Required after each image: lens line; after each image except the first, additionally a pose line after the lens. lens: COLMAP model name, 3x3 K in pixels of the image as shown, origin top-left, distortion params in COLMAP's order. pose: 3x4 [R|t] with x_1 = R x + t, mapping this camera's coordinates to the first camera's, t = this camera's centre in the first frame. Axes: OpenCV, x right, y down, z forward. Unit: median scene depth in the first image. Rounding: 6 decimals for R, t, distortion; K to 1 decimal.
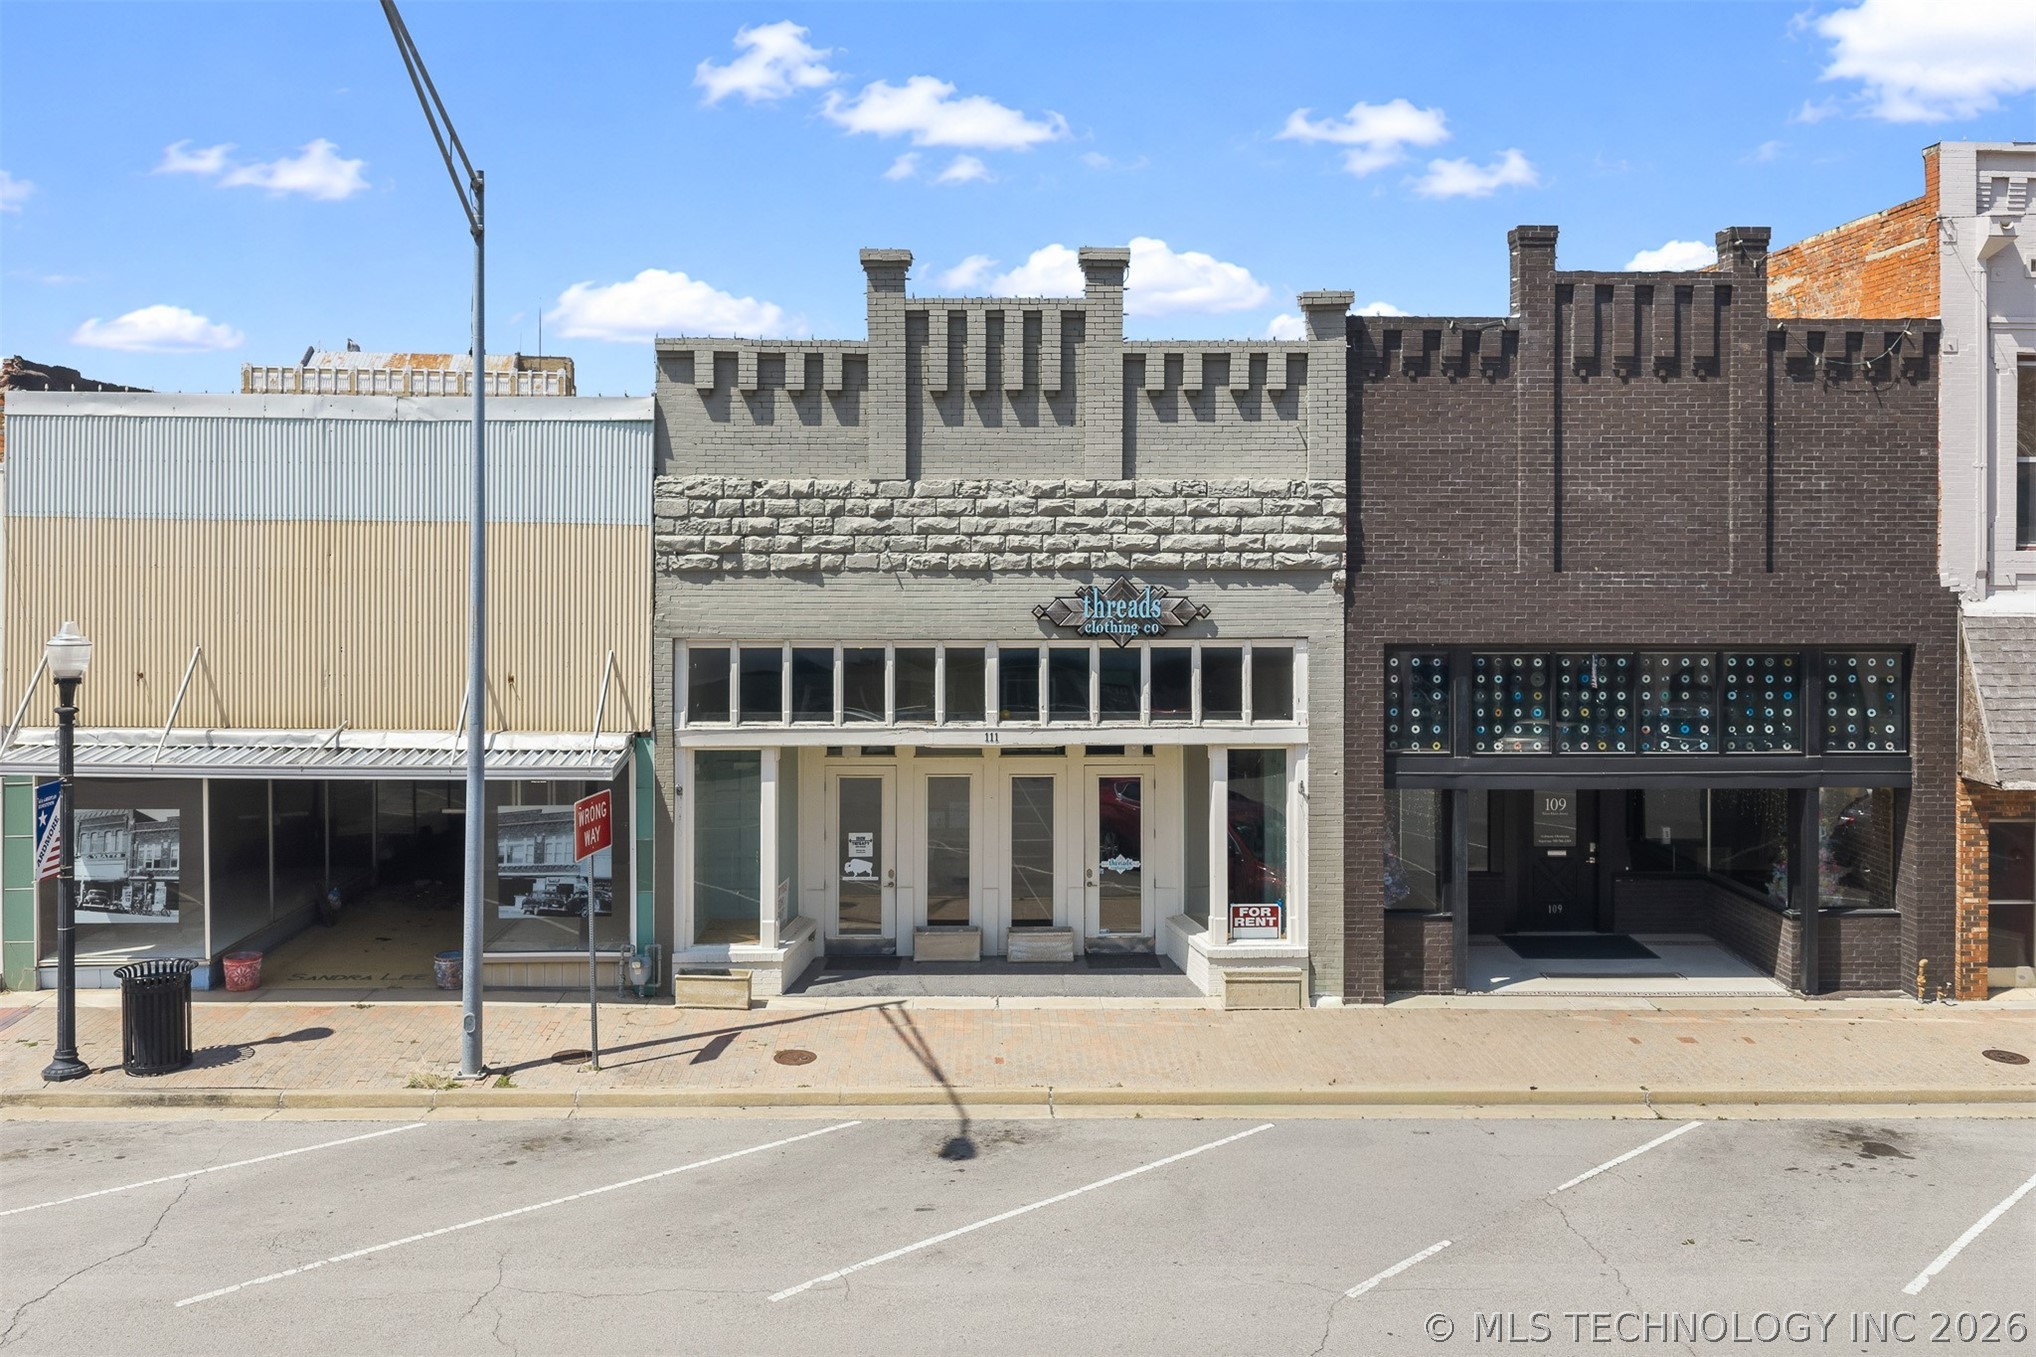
lens RADIAL K [[1734.7, 0, 1016.4], [0, 1734.7, 547.1], [0, 0, 1]] dist [0.003799, -0.006329]
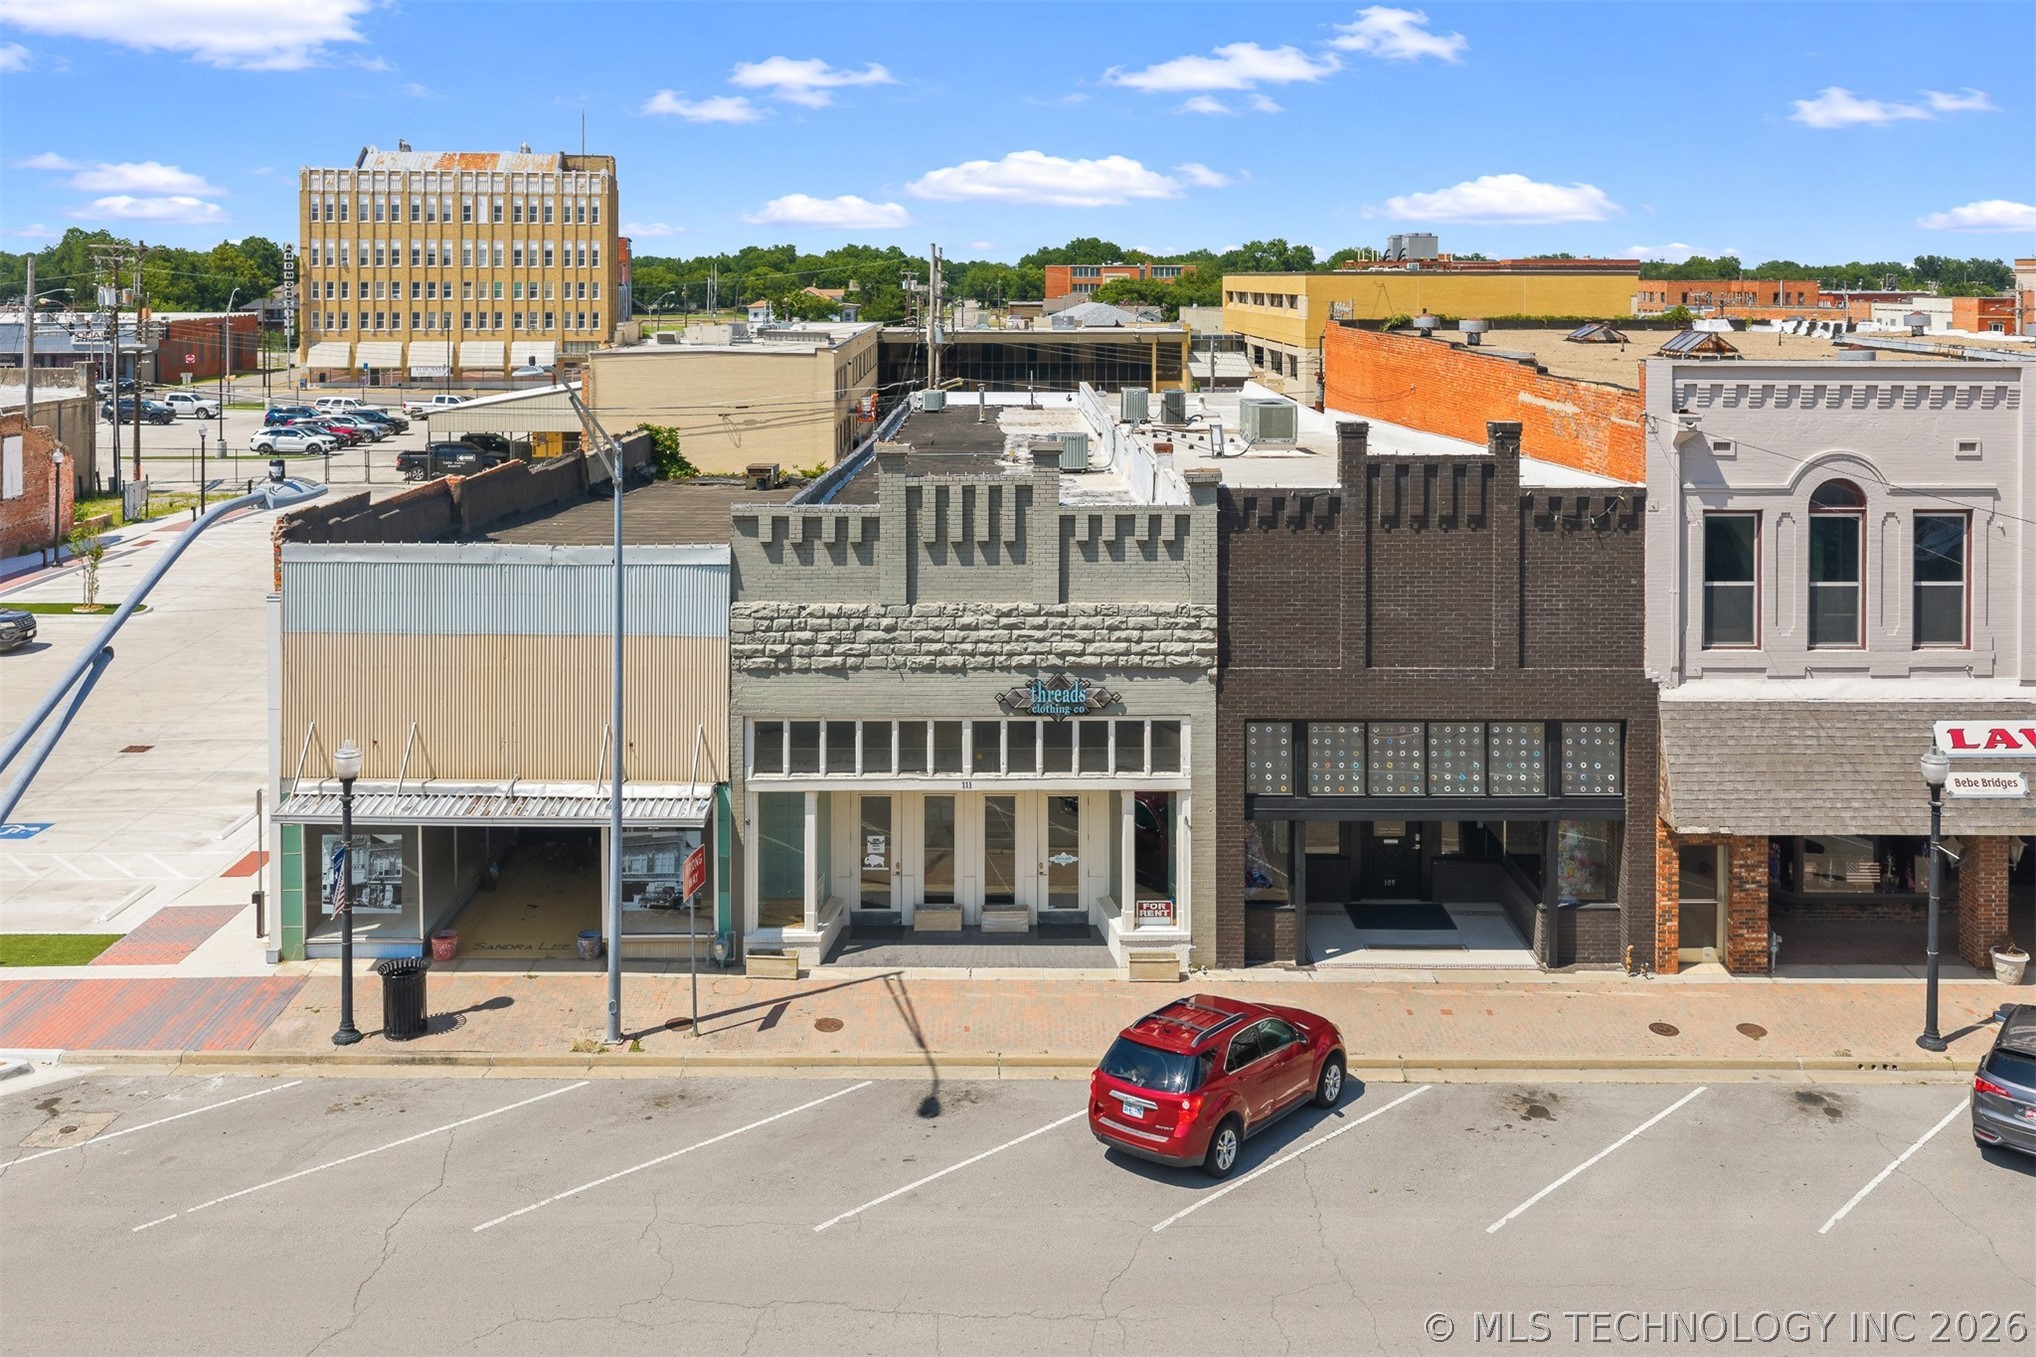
lens RADIAL K [[1769.2, 0, 1011.5], [0, 1769.2, 295.5], [0, 0, 1]] dist [0.012235, -0.016001]
pose [[0.999712, -0.000089, -0.024004, 0.057110], [0.000318, 0.999955, 0.009501, -0.304701], [0.024002, -0.009505, 0.999667, -0.444672]]
